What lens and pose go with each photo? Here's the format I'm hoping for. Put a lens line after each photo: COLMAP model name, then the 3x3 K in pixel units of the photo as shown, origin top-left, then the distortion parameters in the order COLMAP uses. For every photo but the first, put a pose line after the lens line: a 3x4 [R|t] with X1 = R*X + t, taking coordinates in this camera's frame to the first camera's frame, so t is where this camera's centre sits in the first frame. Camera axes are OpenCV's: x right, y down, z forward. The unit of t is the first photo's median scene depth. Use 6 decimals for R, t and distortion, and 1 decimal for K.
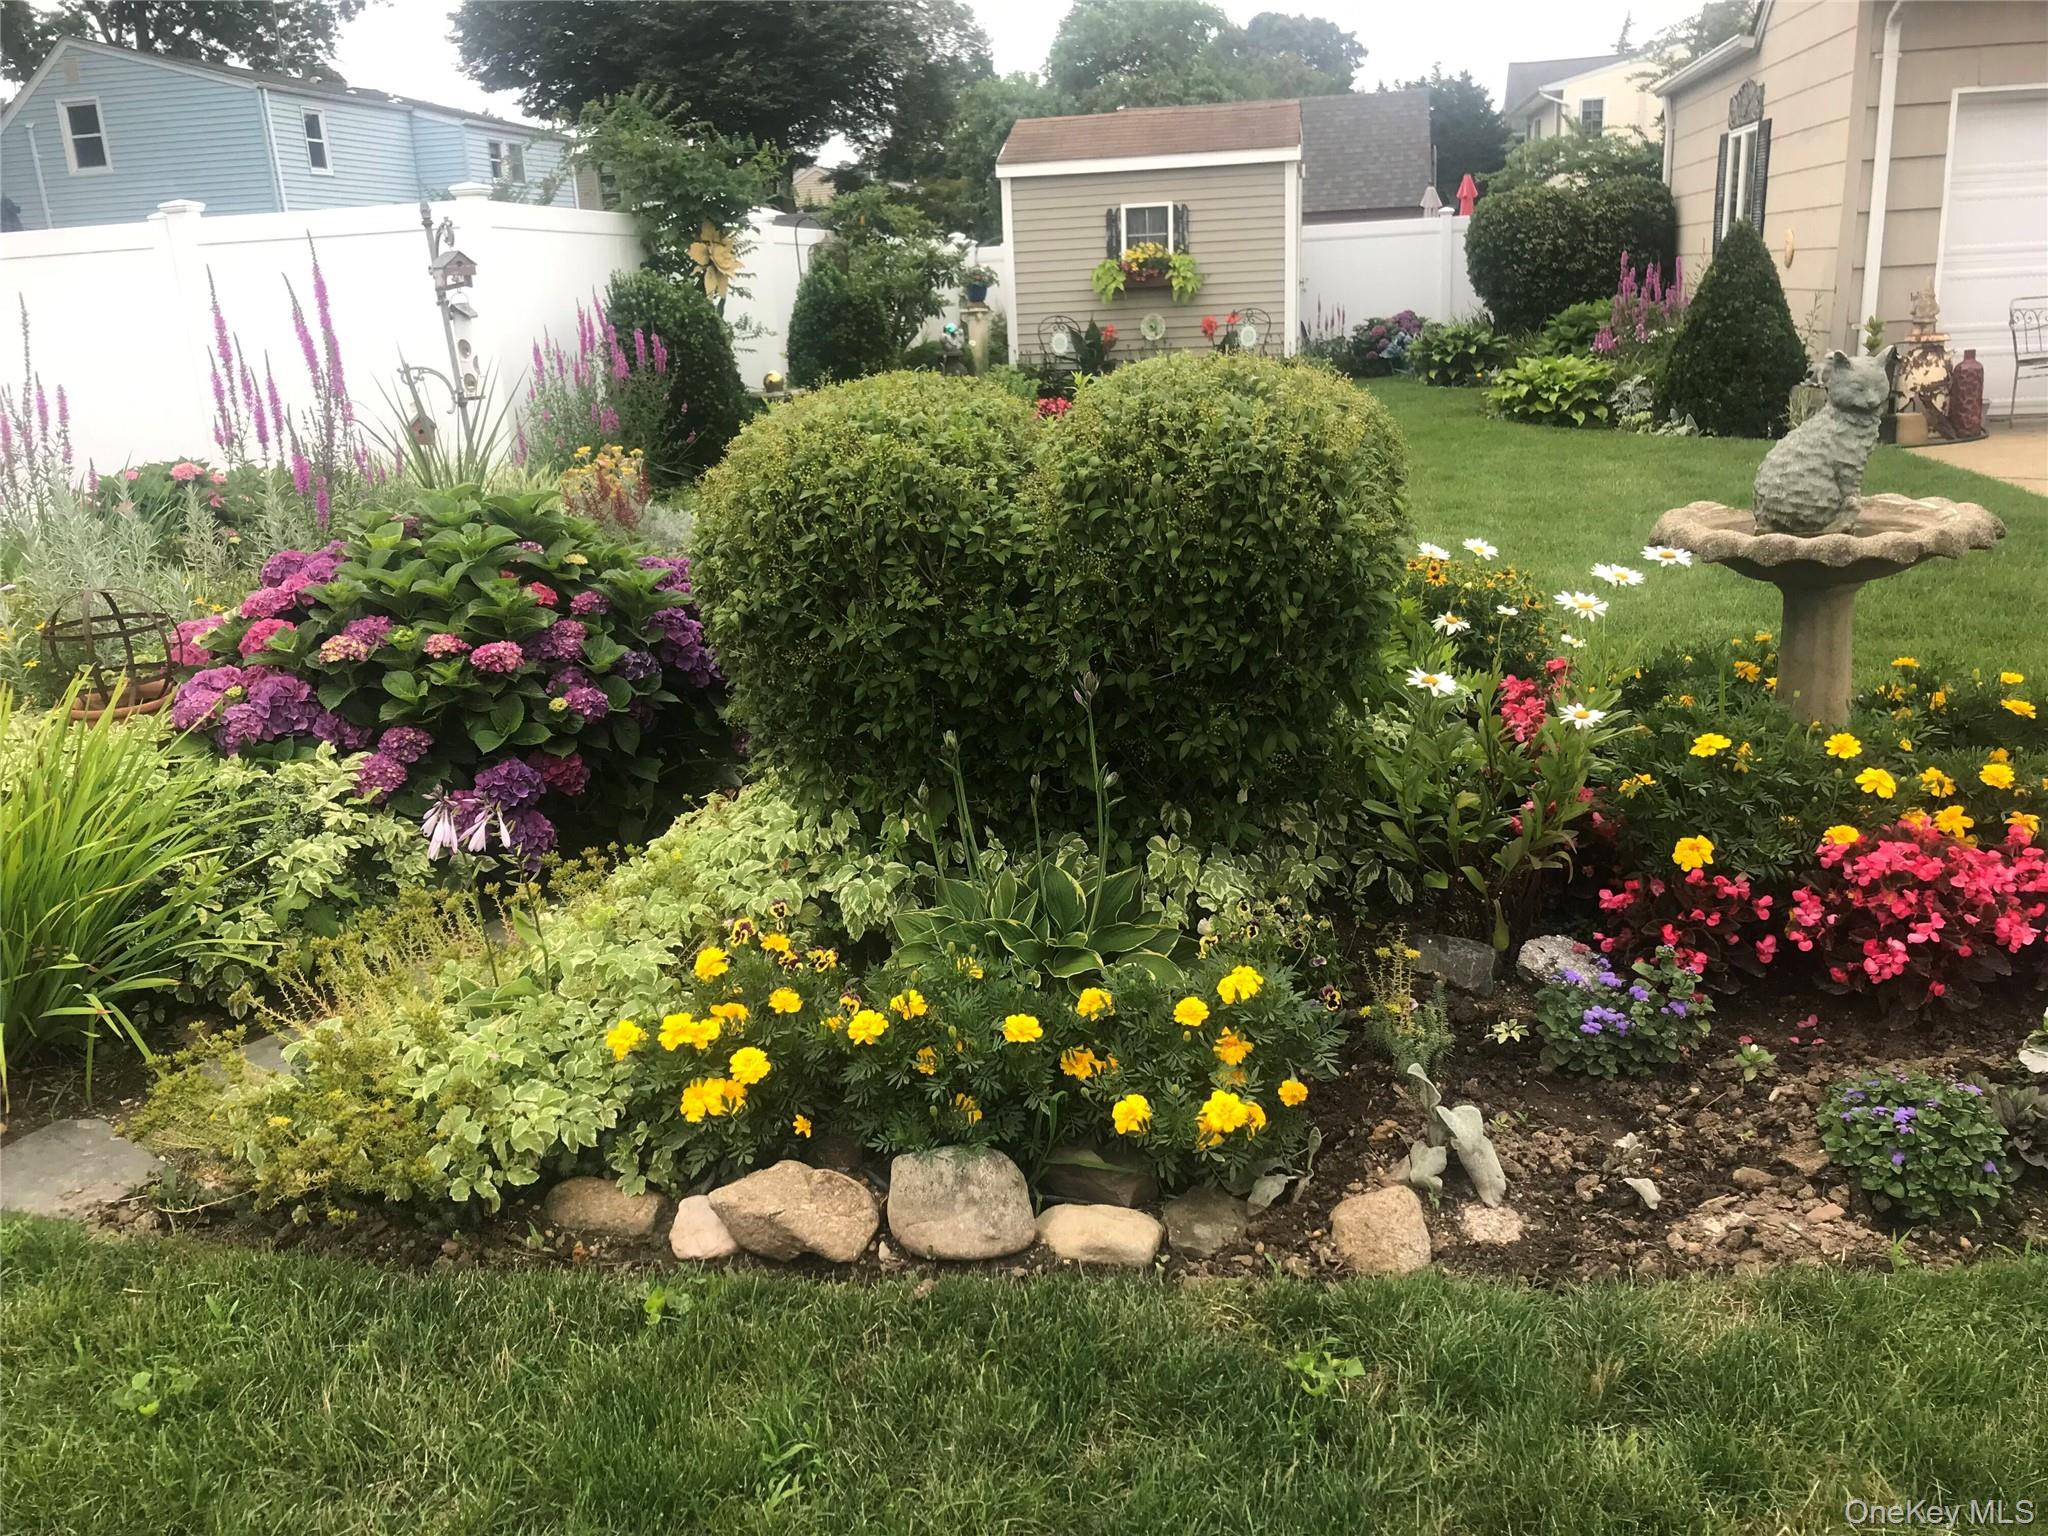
lens RADIAL K [[1664.7, 0, 1017.5], [0, 1664.7, 764.5], [0, 0, 1]] dist [0.004795, 0.002884]
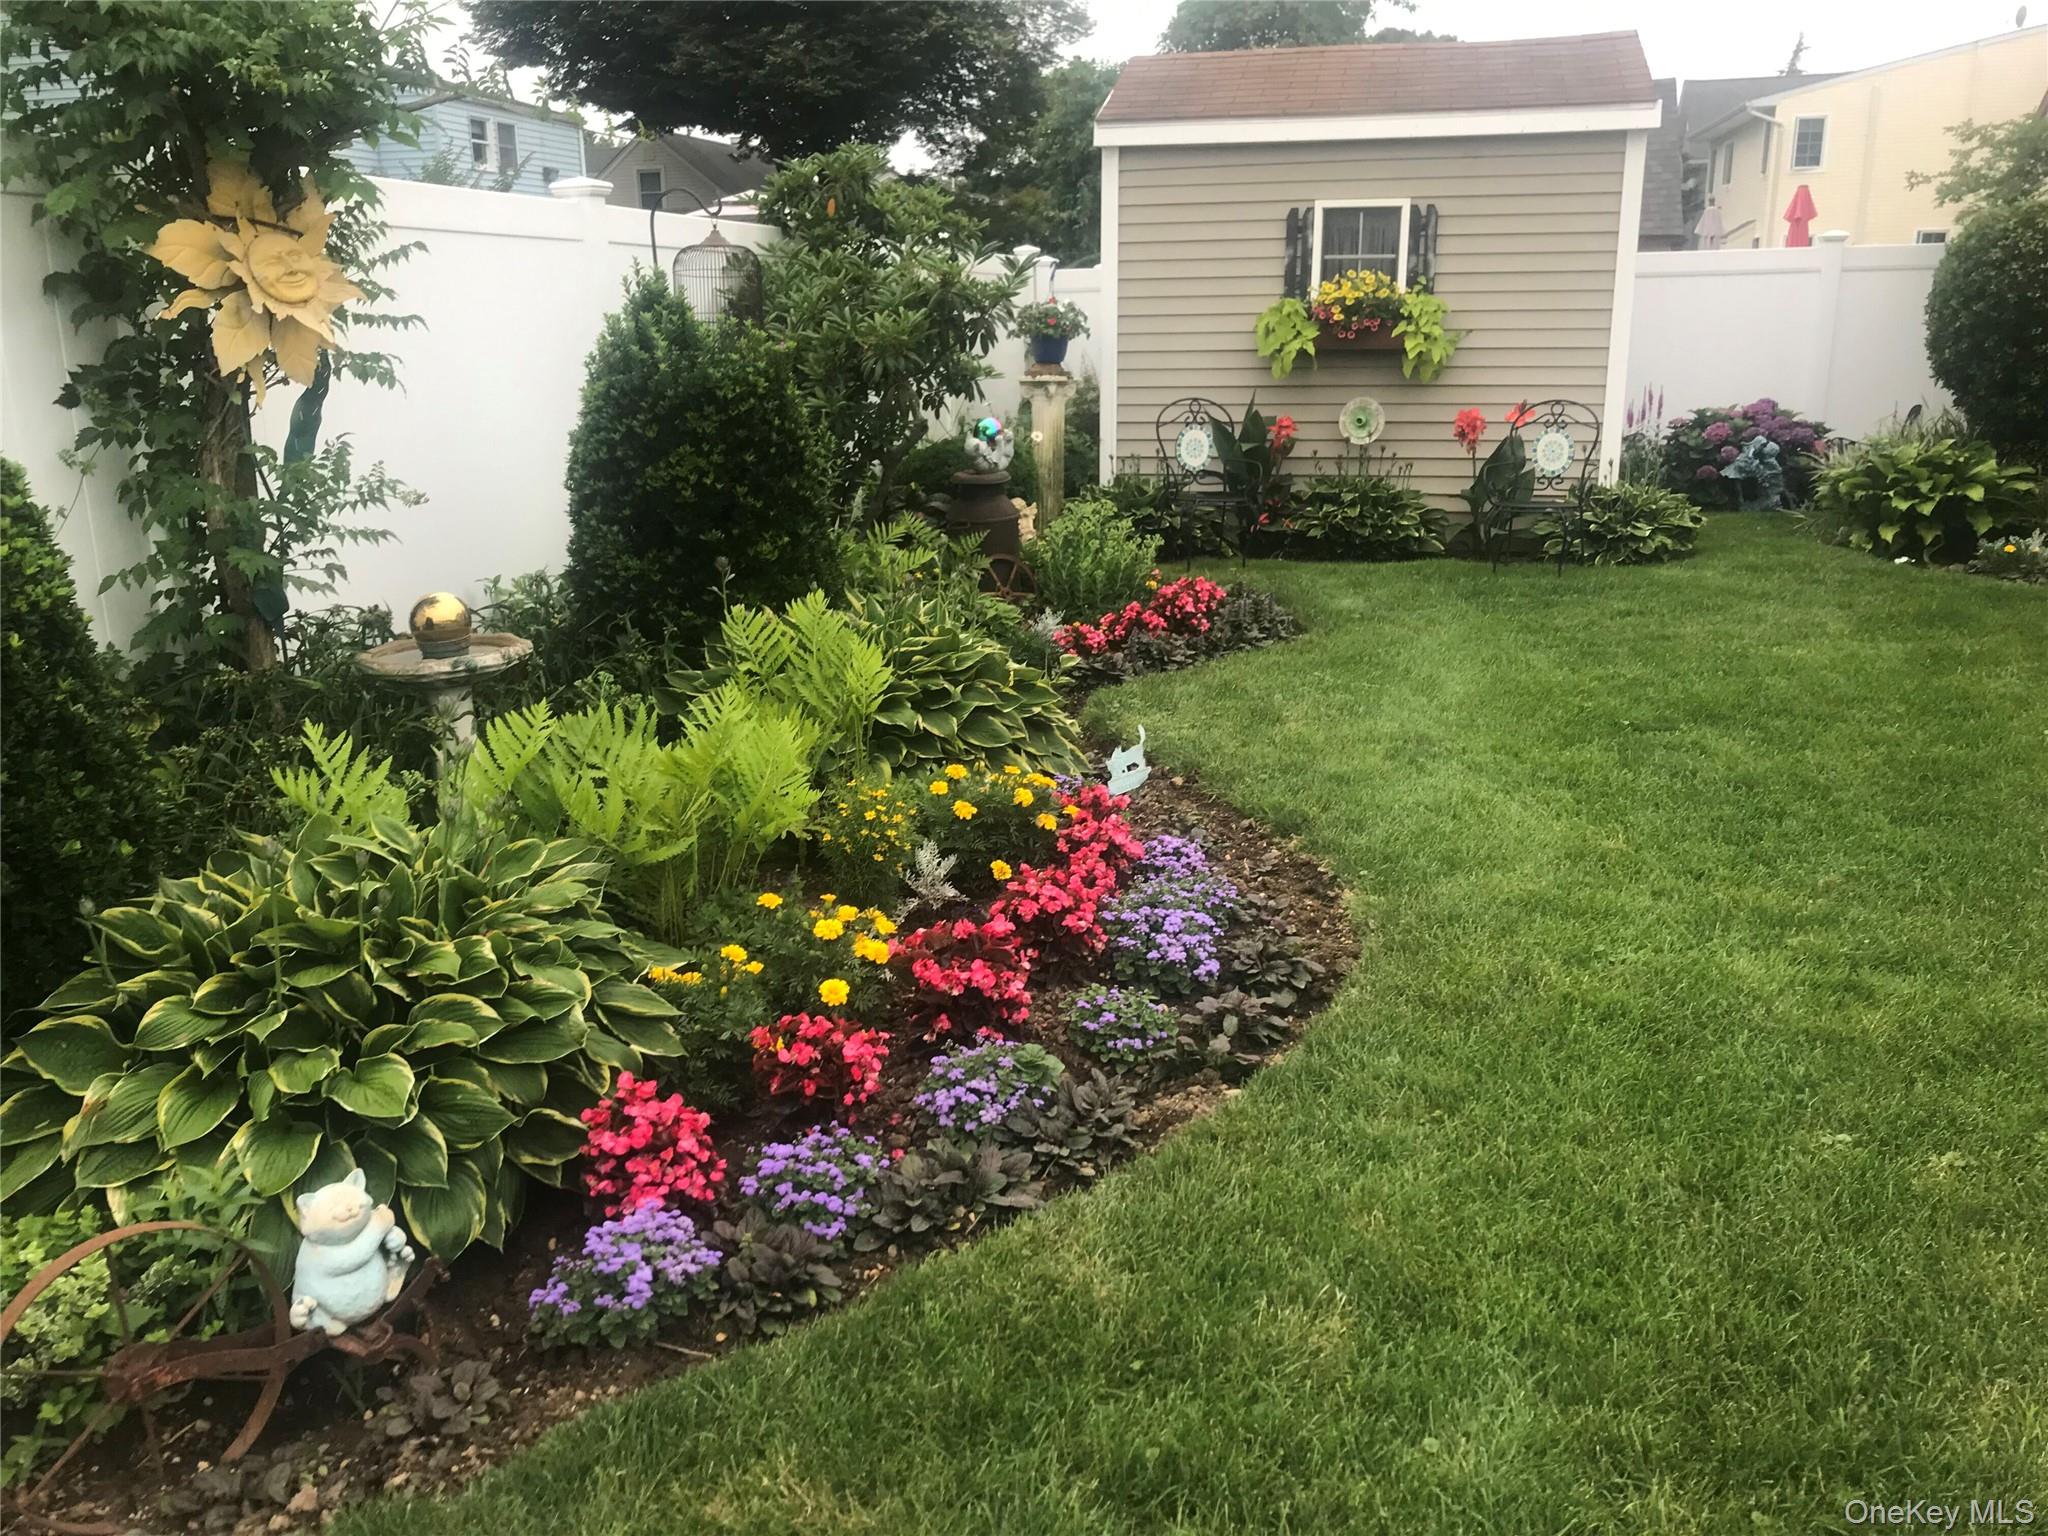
lens RADIAL K [[1664.7, 0, 1017.5], [0, 1664.7, 764.5], [0, 0, 1]] dist [0.004795, 0.002884]
pose [[0.998032, 0.048096, -0.040230, -0.005744], [-0.048578, 0.998758, -0.011097, -0.136975], [0.039646, 0.013030, 0.999129, 0.442015]]
